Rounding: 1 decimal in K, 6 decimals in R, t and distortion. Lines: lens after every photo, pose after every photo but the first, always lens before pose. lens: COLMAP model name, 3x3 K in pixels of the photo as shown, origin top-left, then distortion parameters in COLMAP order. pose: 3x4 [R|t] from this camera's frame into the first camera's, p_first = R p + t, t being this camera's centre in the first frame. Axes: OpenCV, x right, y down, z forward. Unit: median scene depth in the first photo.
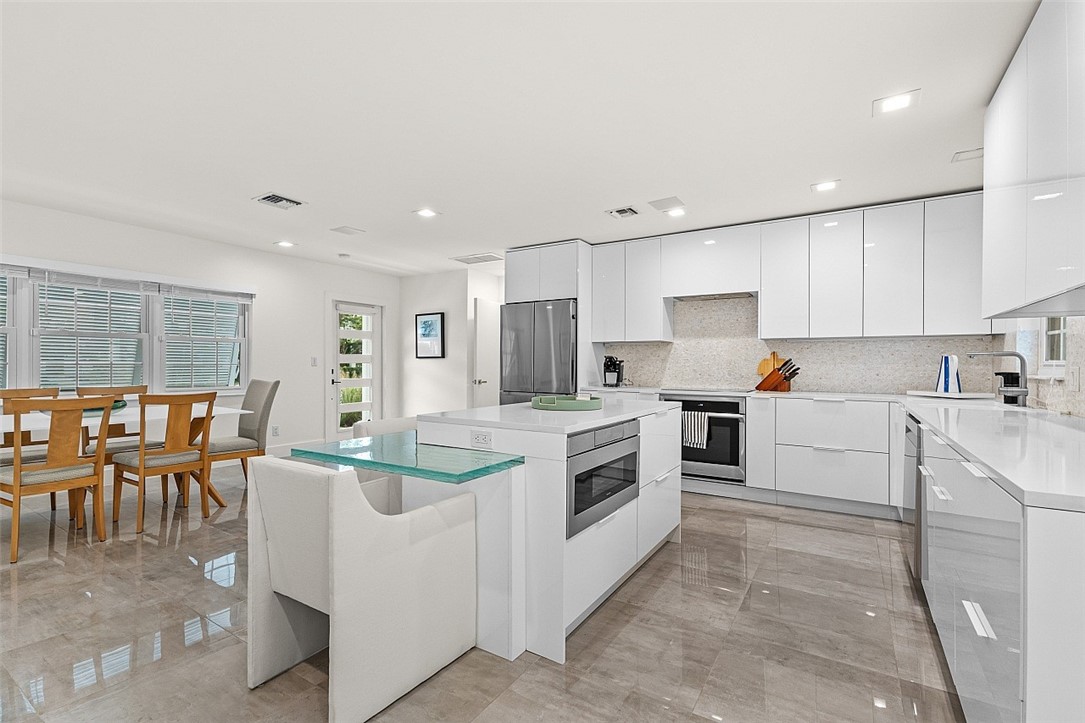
lens RADIAL K [[493.1, 0, 546.0], [0, 493.1, 361.8], [0, 0, 1]] dist [0.004541, 0.000705]
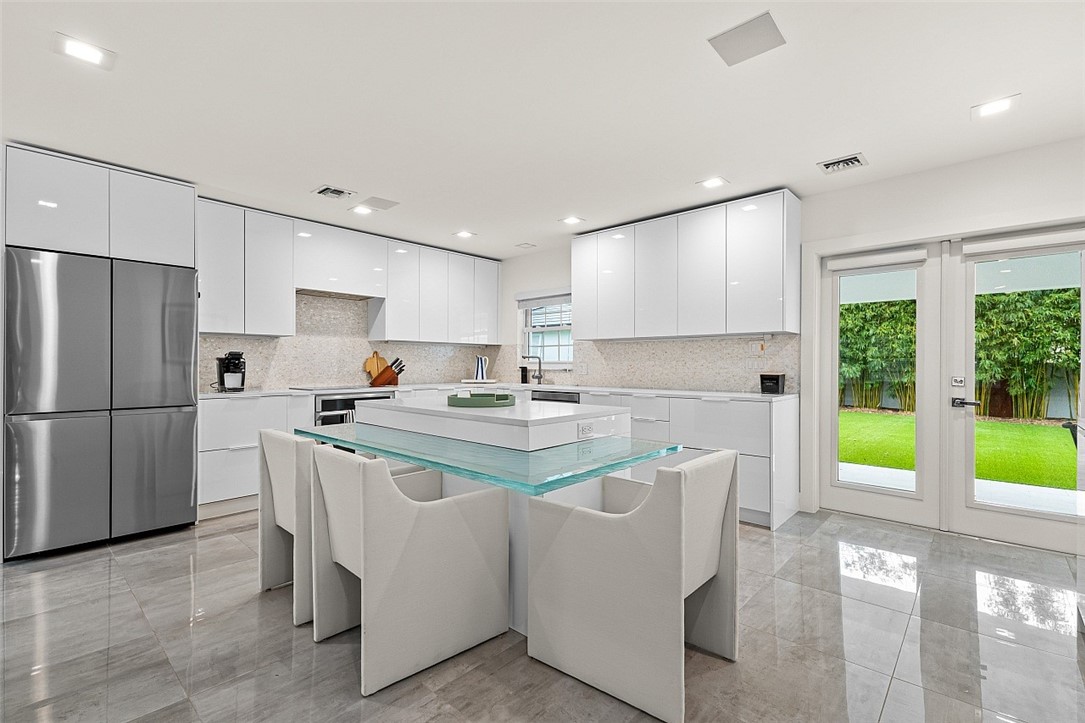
lens RADIAL K [[493.1, 0, 547.6], [0, 493.1, 363.8], [0, 0, 1]] dist [0.004541, 0.000705]
pose [[0.158569, -0.004747, 0.987336, -0.556219], [-0.006479, 0.999962, 0.005848, -0.000756], [-0.987327, -0.007325, 0.158532, 0.395786]]
